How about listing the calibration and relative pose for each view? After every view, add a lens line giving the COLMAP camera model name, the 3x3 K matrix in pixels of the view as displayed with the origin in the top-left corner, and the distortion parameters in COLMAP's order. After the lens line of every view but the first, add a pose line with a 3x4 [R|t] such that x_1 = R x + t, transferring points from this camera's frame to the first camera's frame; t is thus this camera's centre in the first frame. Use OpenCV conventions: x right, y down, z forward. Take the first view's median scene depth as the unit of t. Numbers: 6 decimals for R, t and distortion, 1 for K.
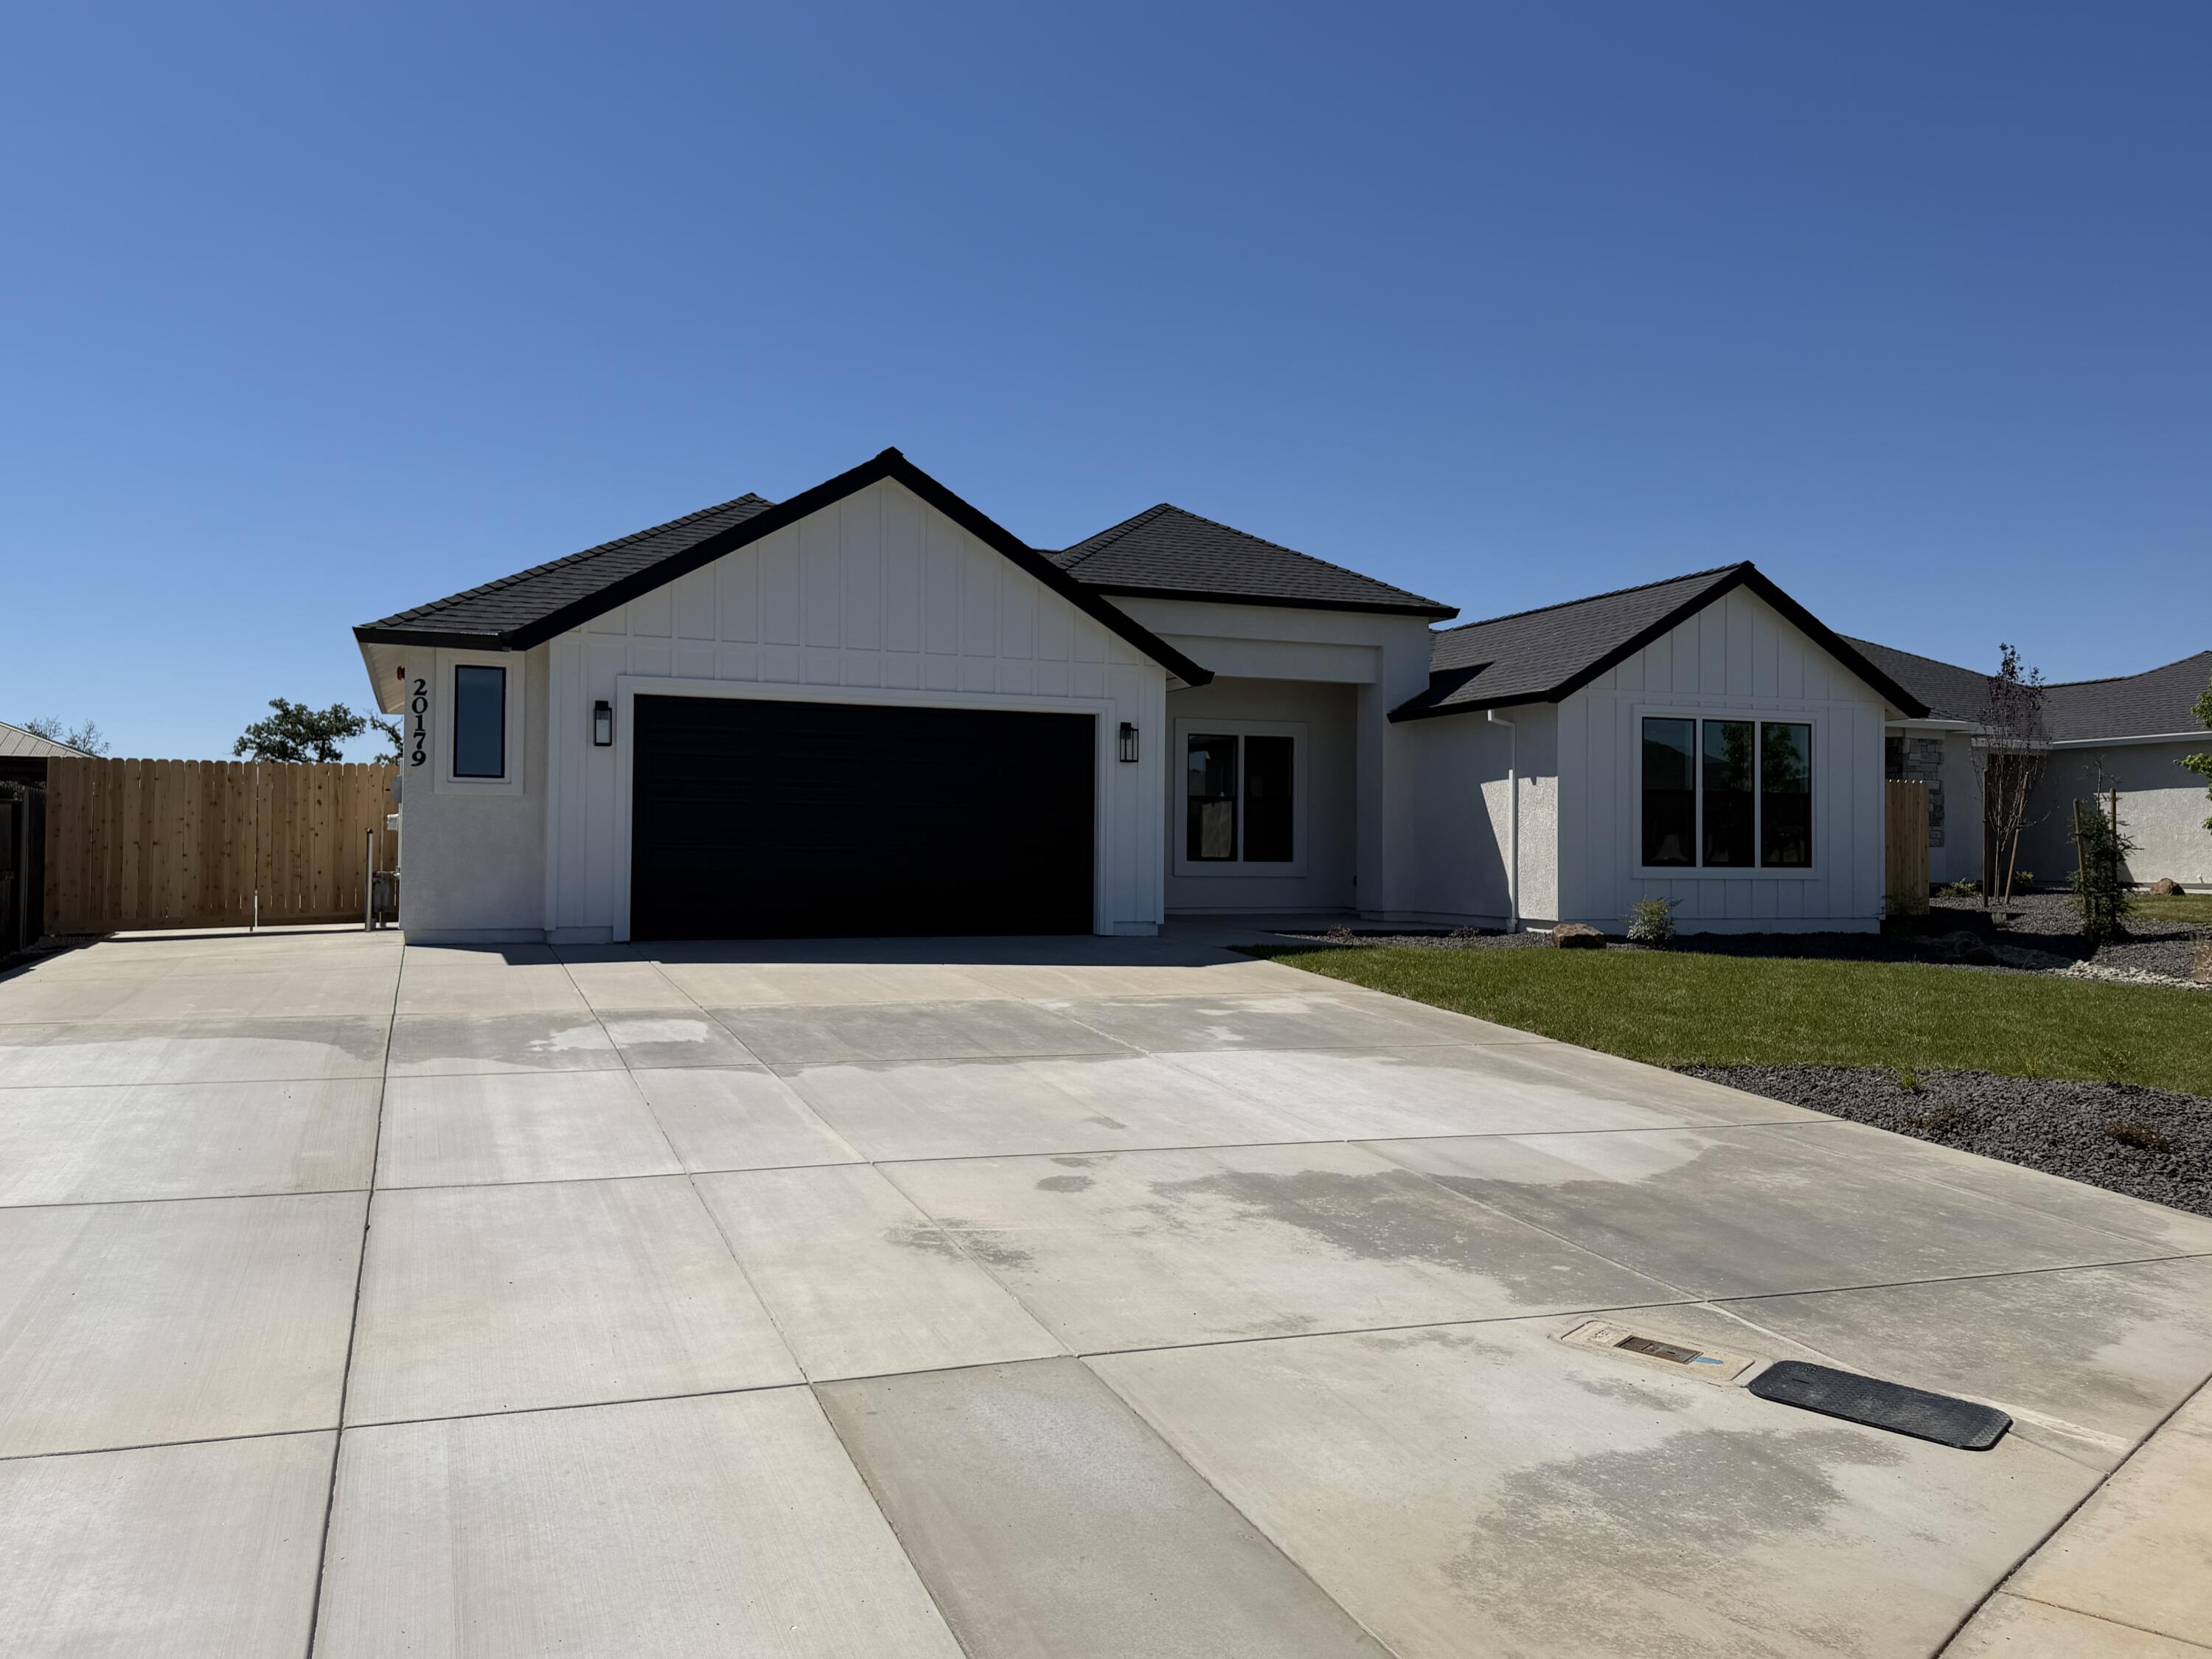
lens RADIAL K [[1882.3, 0, 1040.1], [0, 1882.3, 833.3], [0, 0, 1]] dist [0.194144, -0.491097]
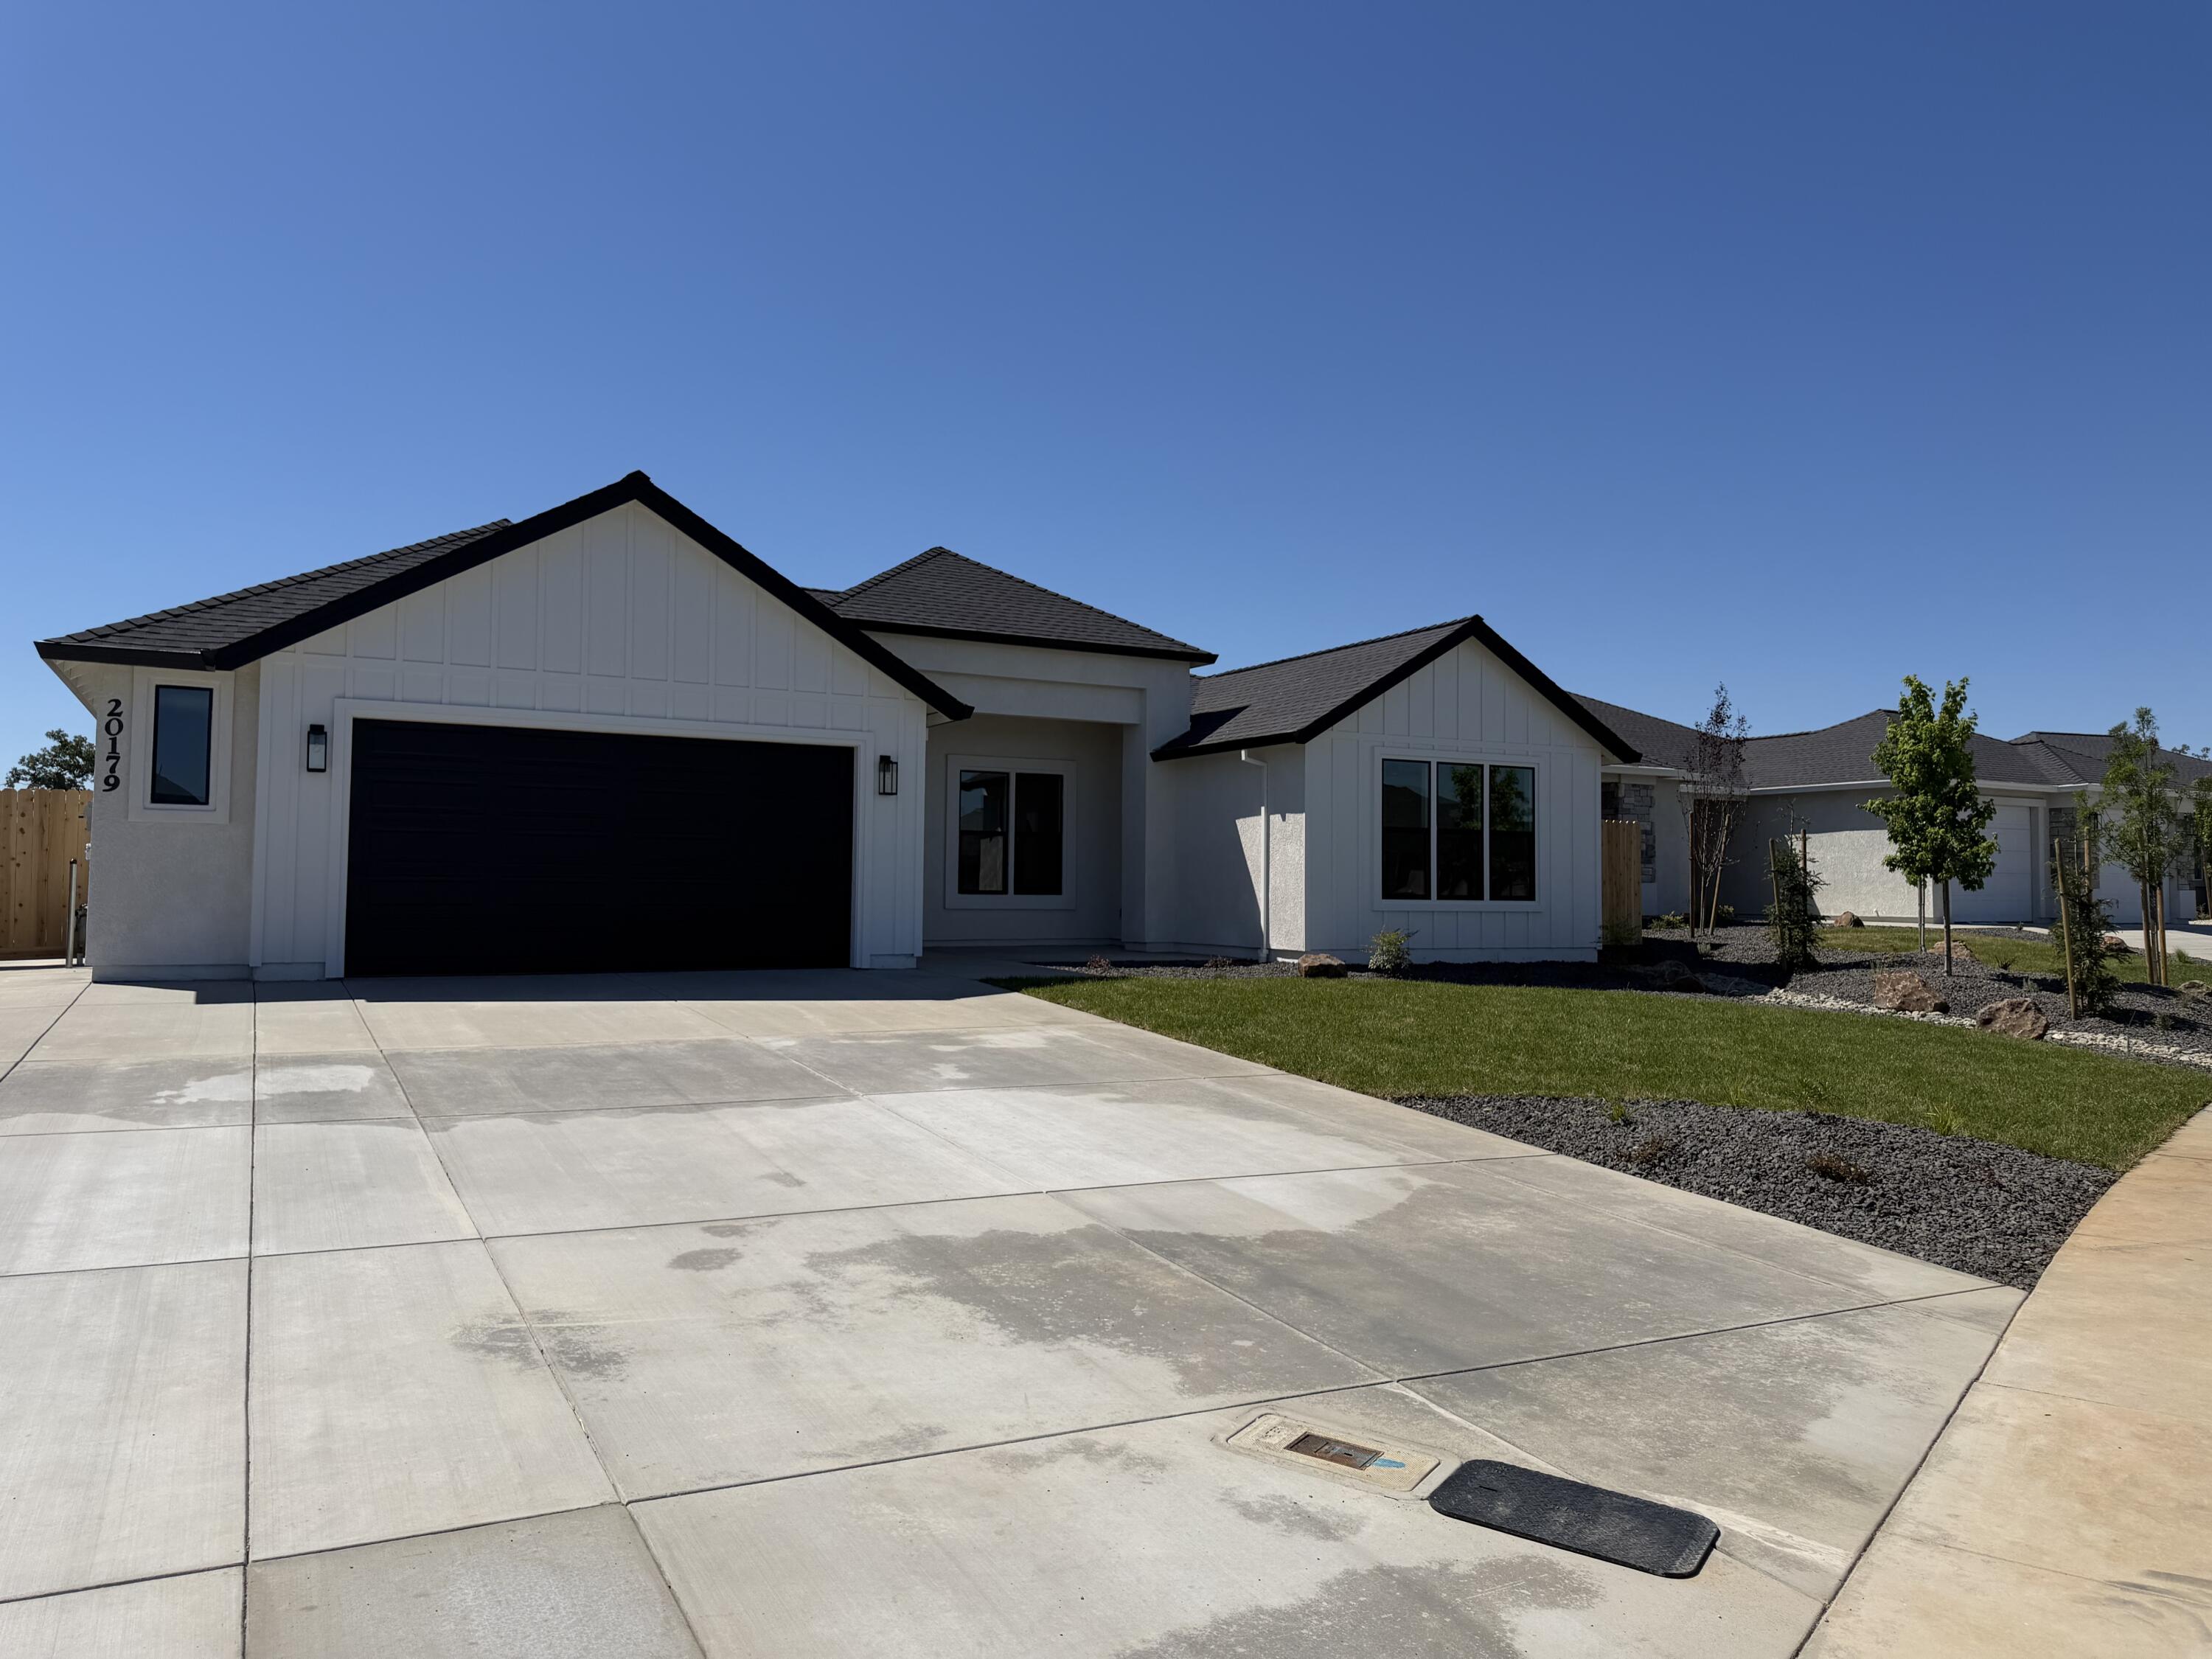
lens RADIAL K [[1677.7, 0, 1106.0], [0, 1677.7, 829.5], [0, 0, 1]] dist [0.158914, -0.401366]
pose [[0.992147, 0.005907, 0.124935, 0.057786], [-0.002744, 0.999672, -0.025476, 0.003586], [-0.125044, 0.024934, 0.991838, 0.114009]]
